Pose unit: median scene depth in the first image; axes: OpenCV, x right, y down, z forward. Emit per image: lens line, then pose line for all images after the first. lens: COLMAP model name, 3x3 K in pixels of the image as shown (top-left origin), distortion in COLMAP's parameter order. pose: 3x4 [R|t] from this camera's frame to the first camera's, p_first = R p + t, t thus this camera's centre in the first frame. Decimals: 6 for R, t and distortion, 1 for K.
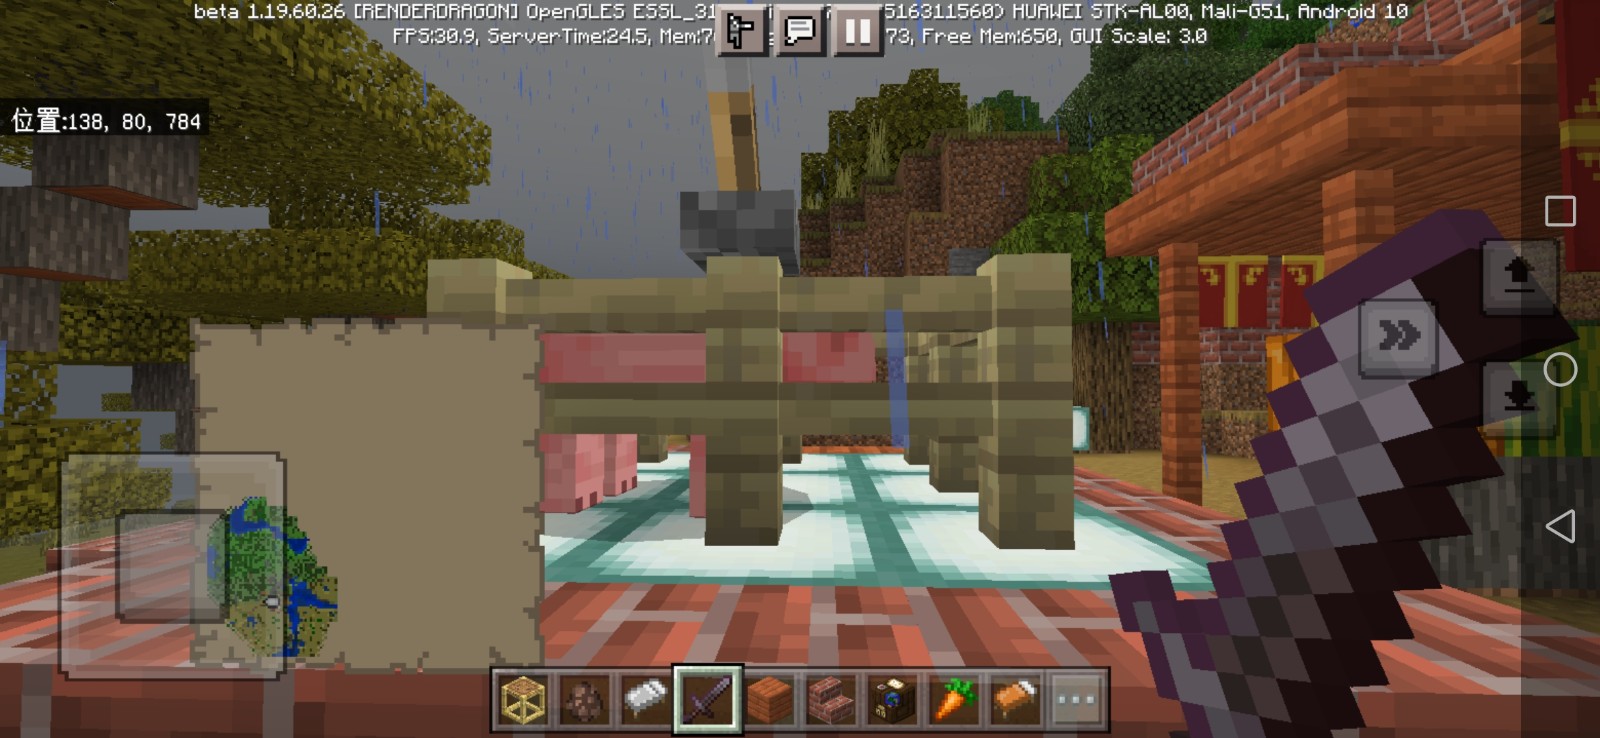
lens RADIAL K [[569.2, 0, 800.0], [0, 569.2, 369.0], [0, 0, 1]] dist [-0.000323, -0.000038]
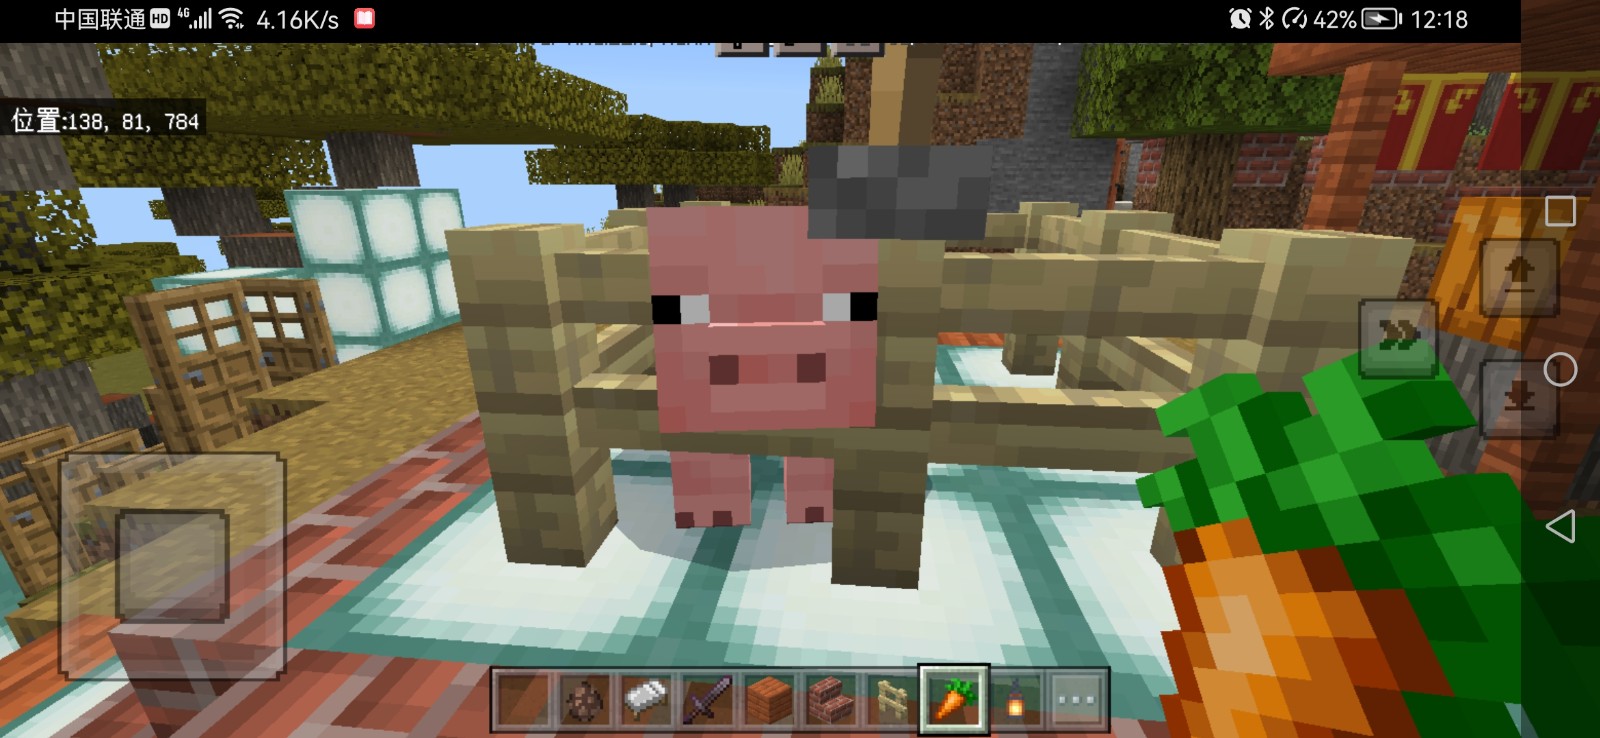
lens RADIAL K [[569.2, 0, 800.0], [0, 569.2, 369.0], [0, 0, 1]] dist [-0.000323, -0.000038]
pose [[0.998298, 0.018332, -0.055358, -0.037046], [0.001516, 0.940825, 0.338891, -0.060076], [0.058294, -0.338398, 0.939196, 0.066396]]
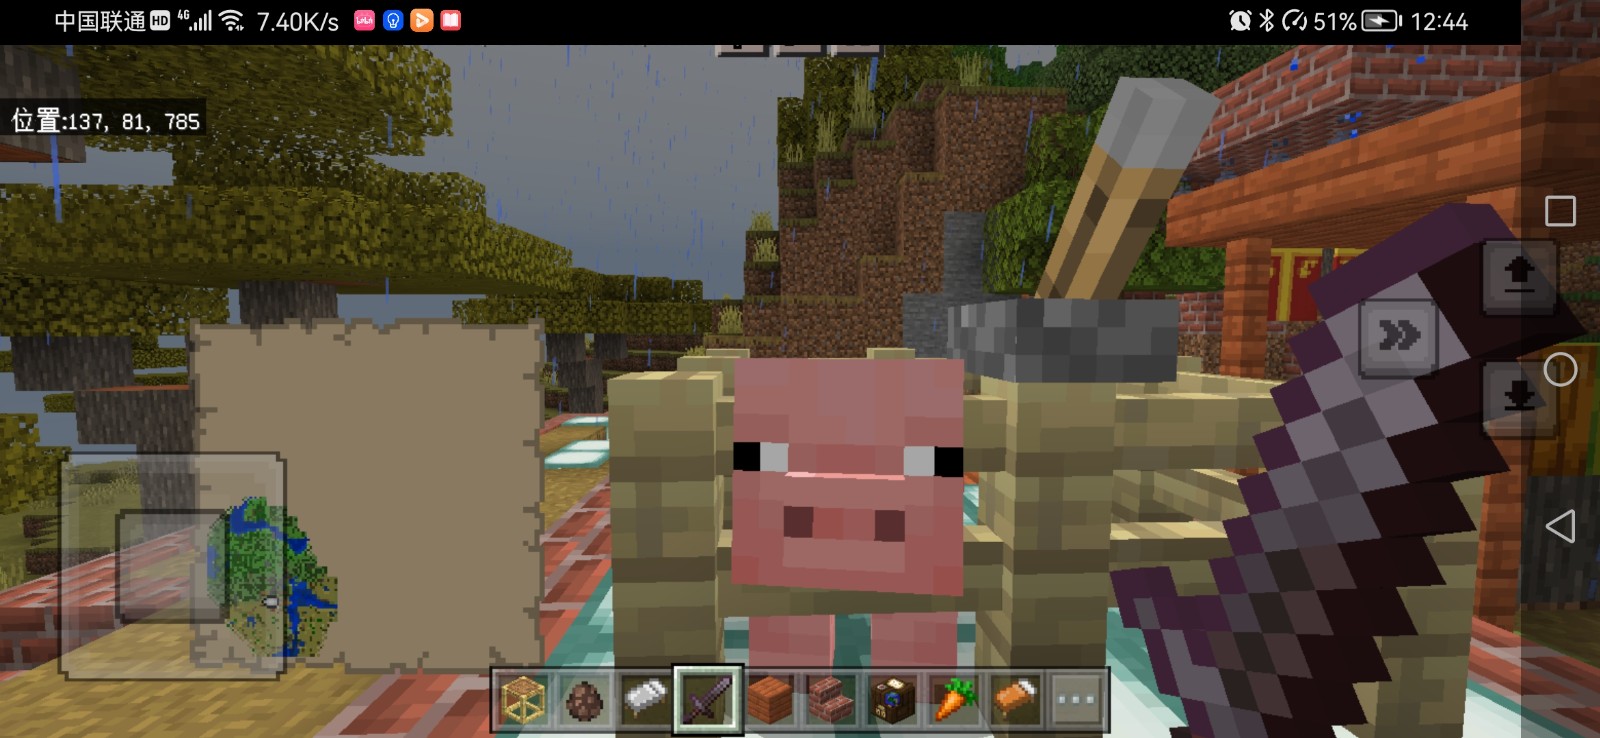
lens RADIAL K [[569.2, 0, 800.0], [0, 569.2, 369.0], [0, 0, 1]] dist [-0.000323, -0.000038]
pose [[0.995950, -0.006329, 0.089681, -0.108891], [-0.002247, 0.995455, 0.095206, -0.060047], [-0.089876, -0.095022, 0.991410, 0.070464]]
